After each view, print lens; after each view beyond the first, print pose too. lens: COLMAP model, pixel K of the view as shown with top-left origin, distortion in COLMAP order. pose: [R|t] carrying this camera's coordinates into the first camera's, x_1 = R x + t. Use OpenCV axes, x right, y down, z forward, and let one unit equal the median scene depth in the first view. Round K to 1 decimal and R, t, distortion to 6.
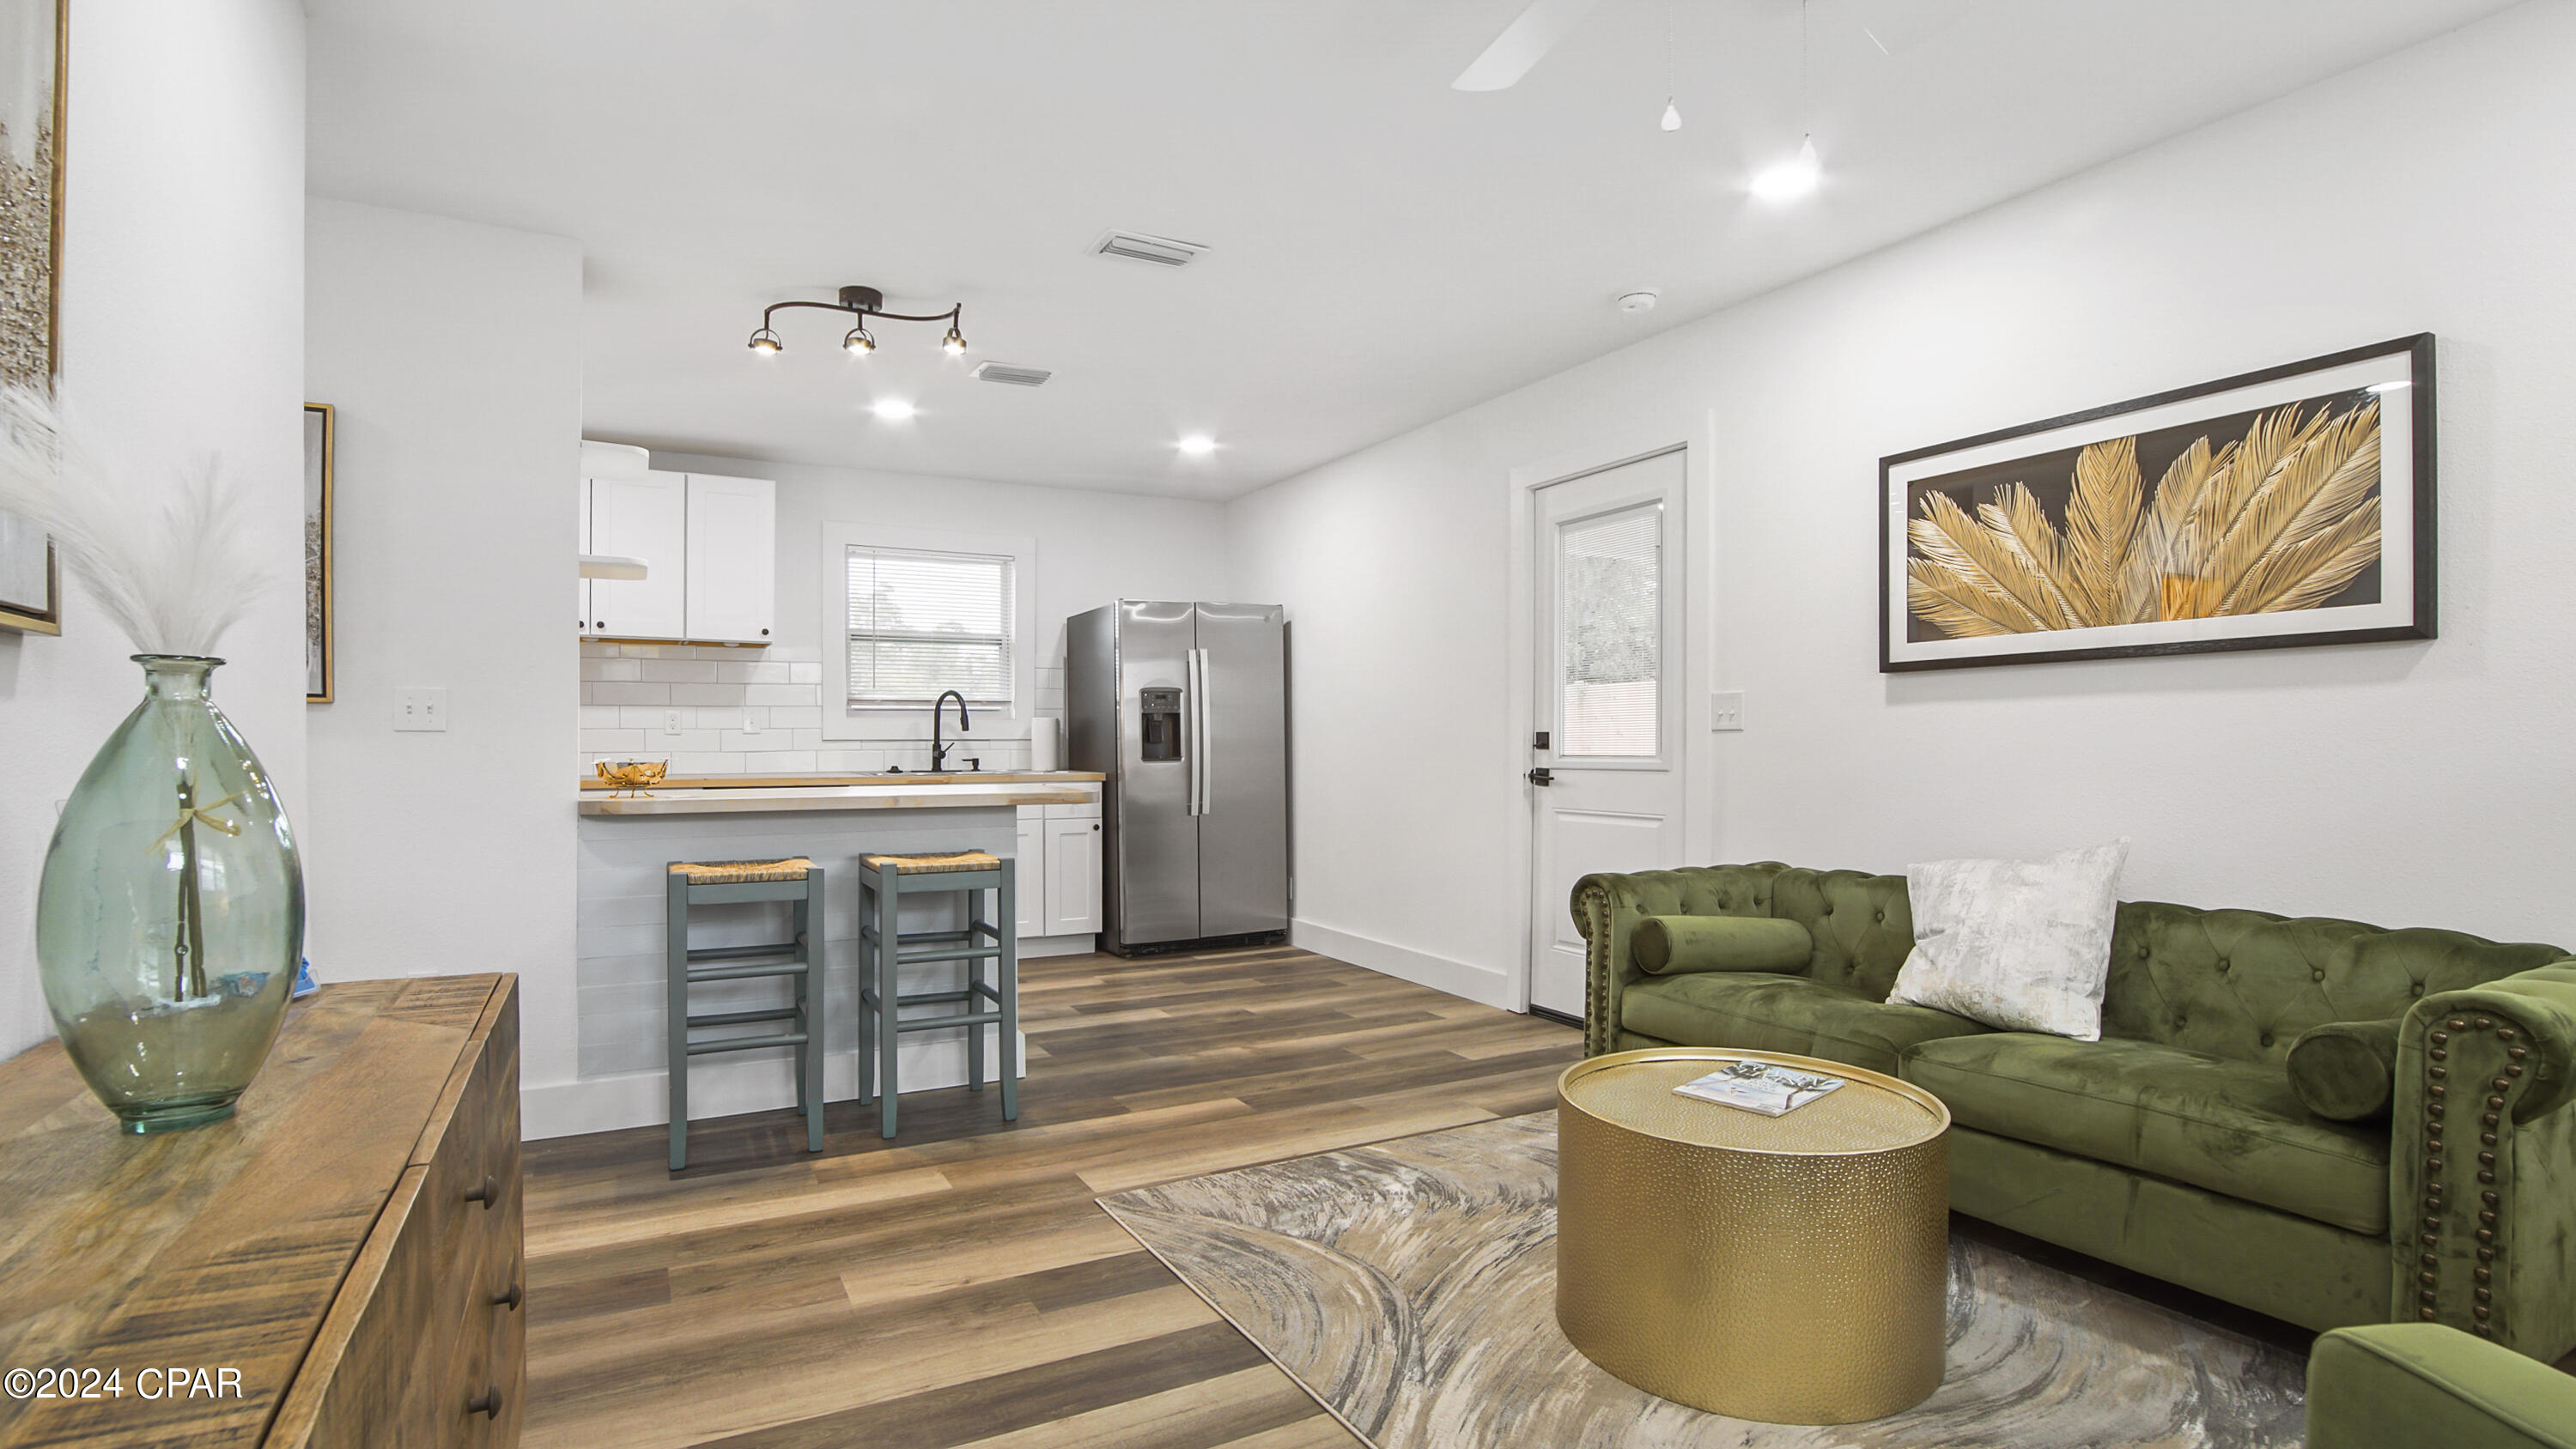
lens RADIAL K [[1225.8, 0, 1273.6], [0, 1225.8, 740.4], [0, 0, 1]] dist [-0.033959, 0.000181]
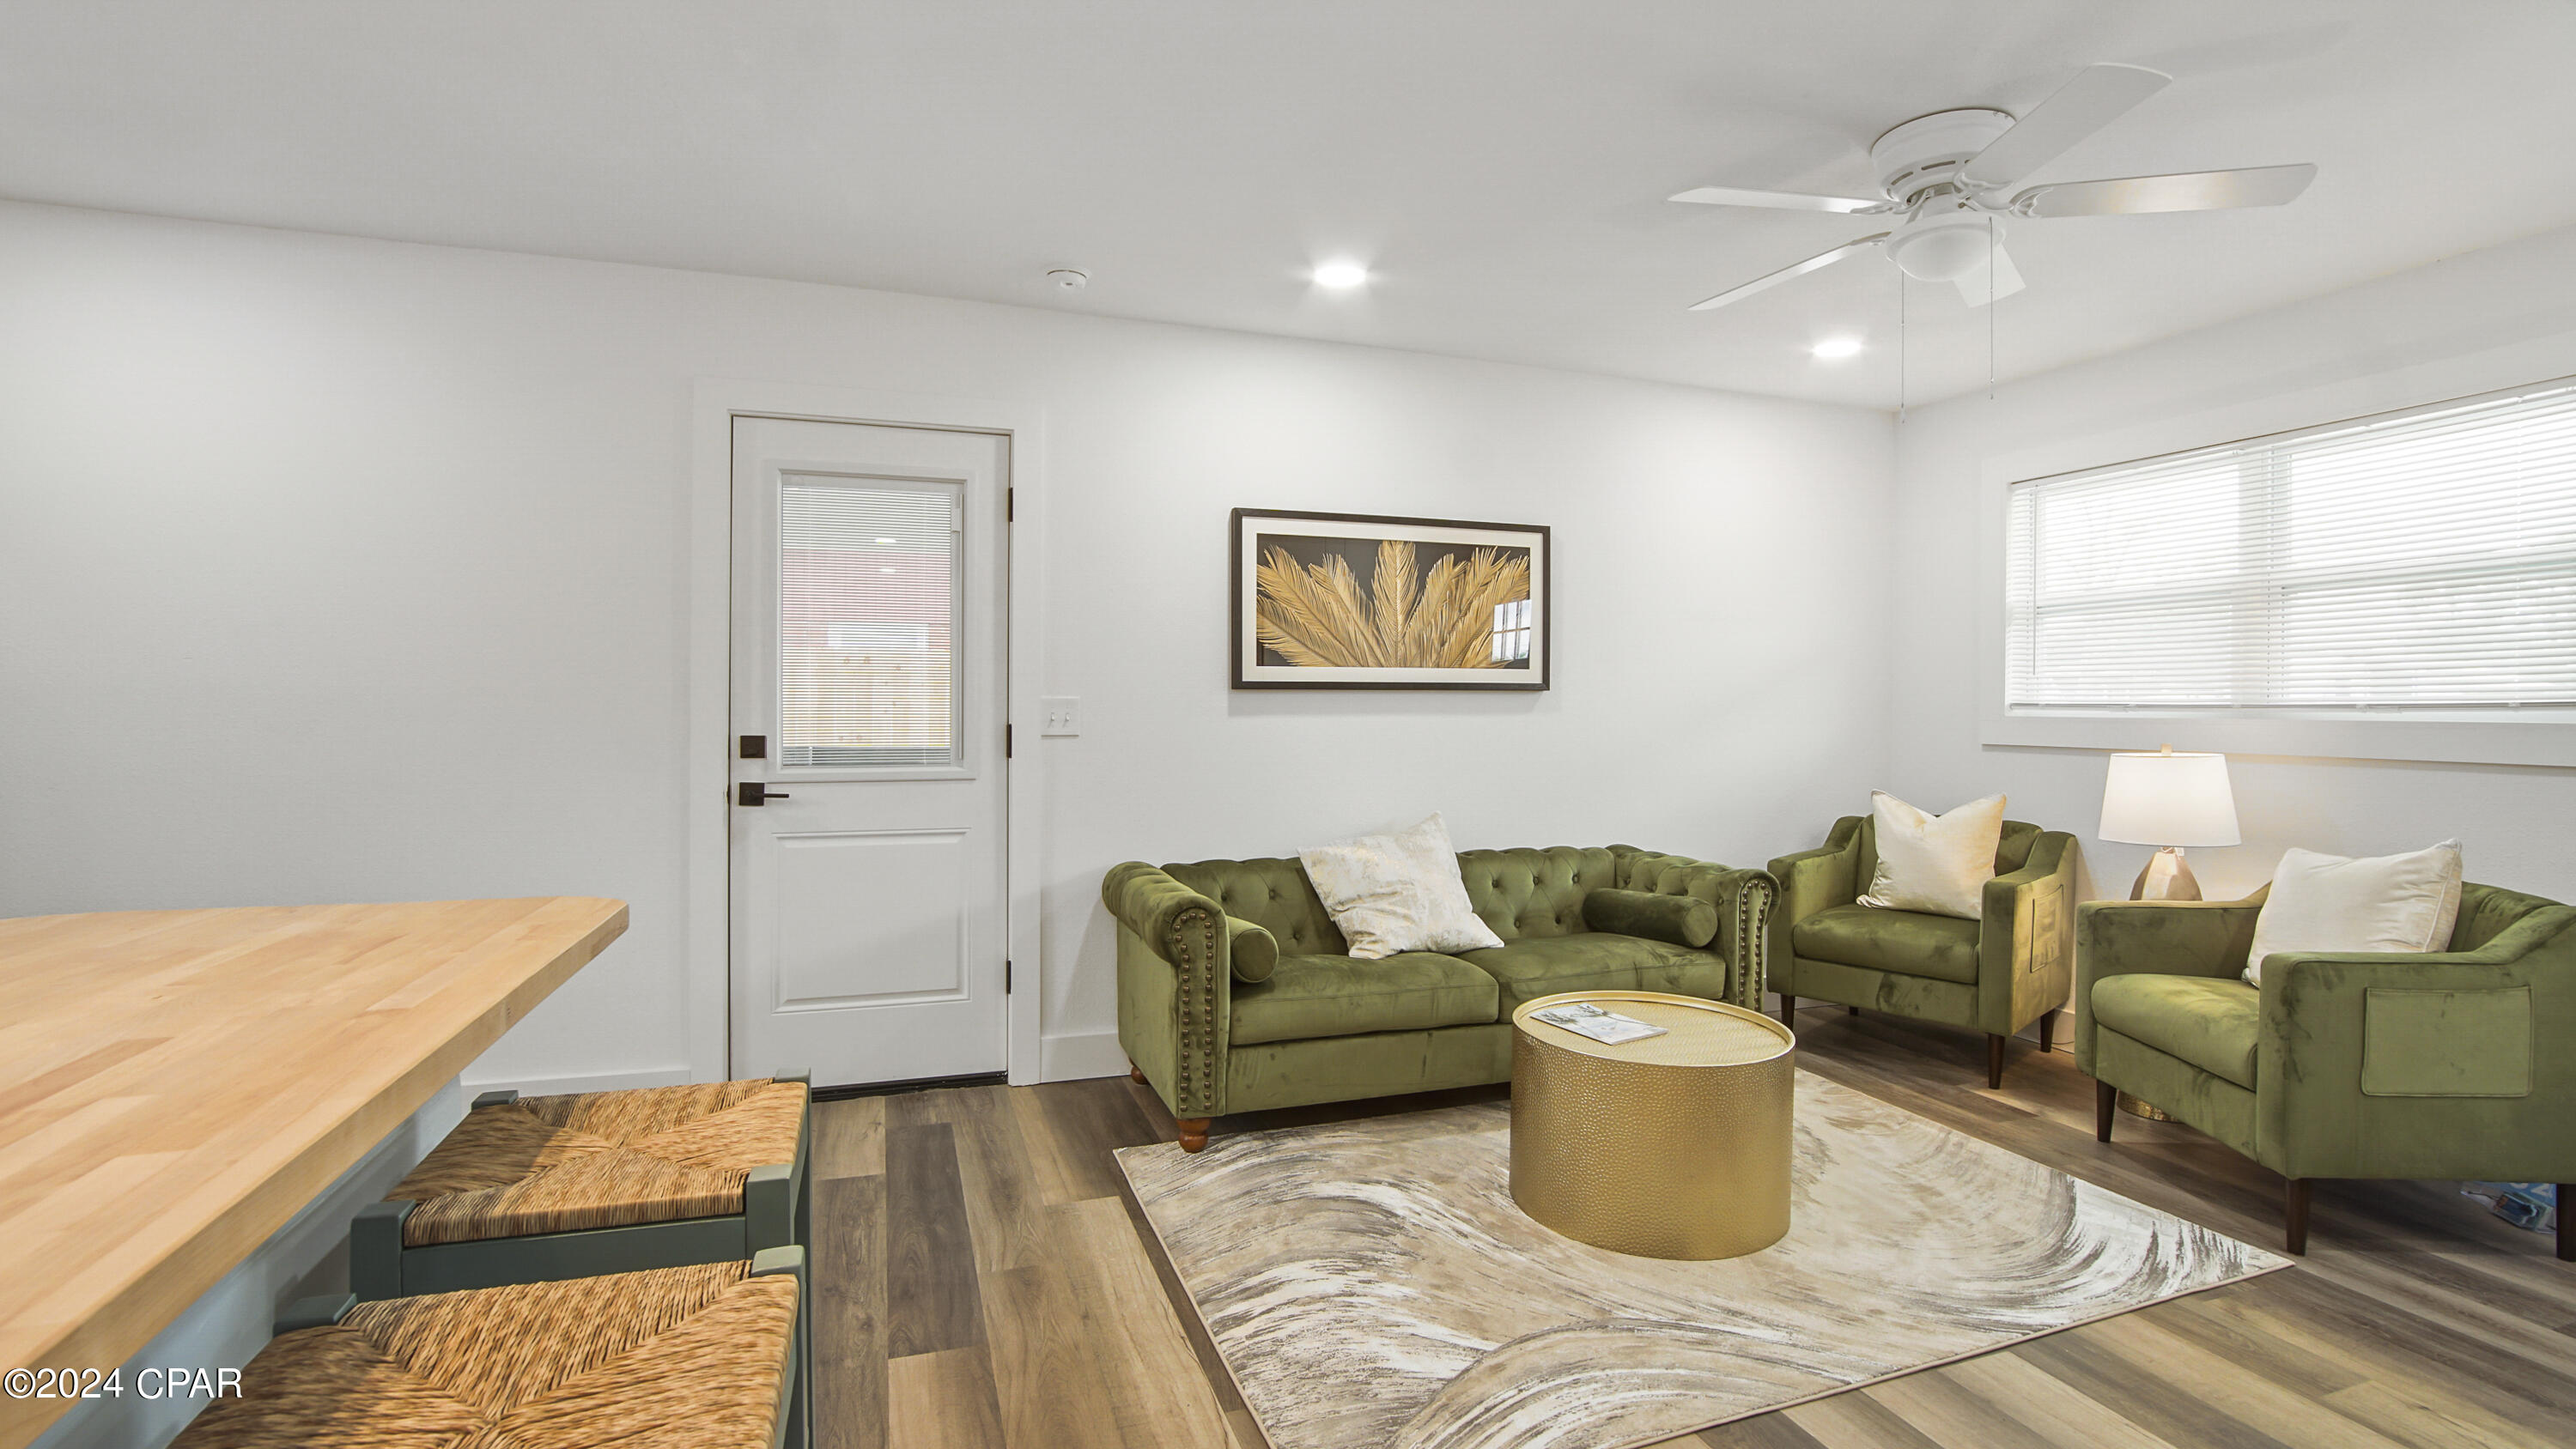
lens RADIAL K [[1146.6, 0, 1279.1], [0, 1146.6, 718.4], [0, 0, 1]] dist [-0.040393, 0.000077]
pose [[0.164231, -0.002043, 0.986420, -0.608375], [-0.007557, 0.999966, 0.003329, -0.032366], [-0.986393, -0.008001, 0.164210, 0.792630]]
